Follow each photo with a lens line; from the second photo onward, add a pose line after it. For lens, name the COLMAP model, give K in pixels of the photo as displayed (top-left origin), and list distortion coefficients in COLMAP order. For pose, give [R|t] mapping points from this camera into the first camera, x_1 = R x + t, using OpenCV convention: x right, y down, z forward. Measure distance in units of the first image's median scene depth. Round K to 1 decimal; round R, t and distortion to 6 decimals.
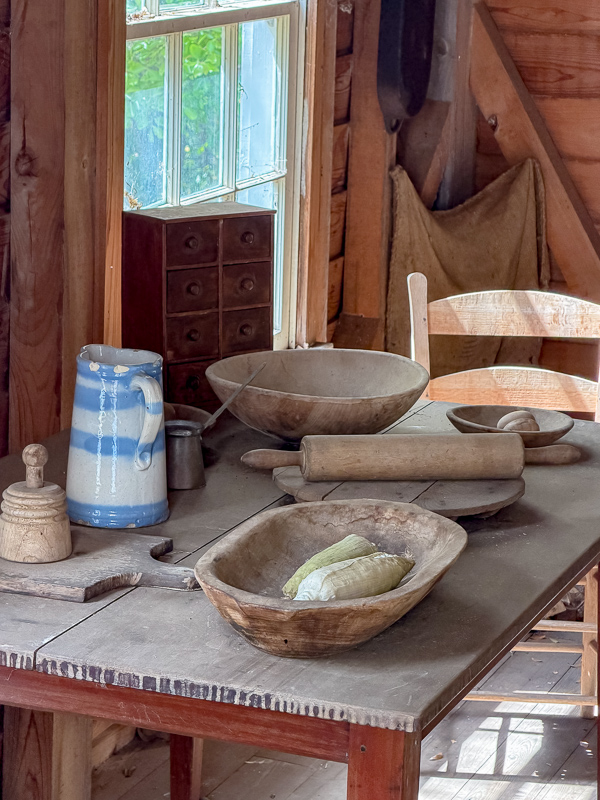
lens RADIAL K [[2340.2, 0, 299.9], [0, 2340.2, 399.9], [0, 0, 1]] dist [0.179597, 0.000000]
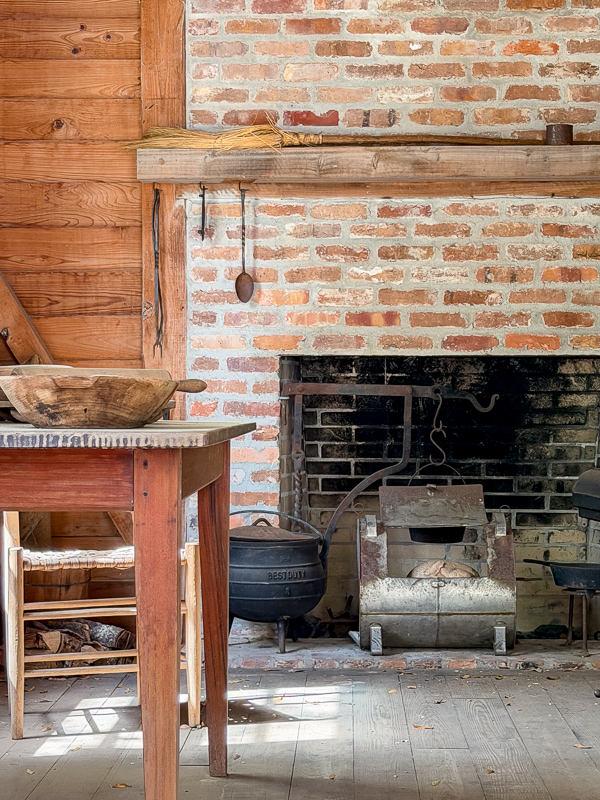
lens RADIAL K [[1700.9, 0, 300.0], [0, 1700.9, 400.0], [0, 0, 1]] dist [-0.025487, 0.000000]
pose [[0.933629, -0.026152, 0.357284, -0.237175], [0.109294, 0.970577, -0.214556, 0.319583], [-0.341161, 0.239365, 0.909018, 0.097262]]
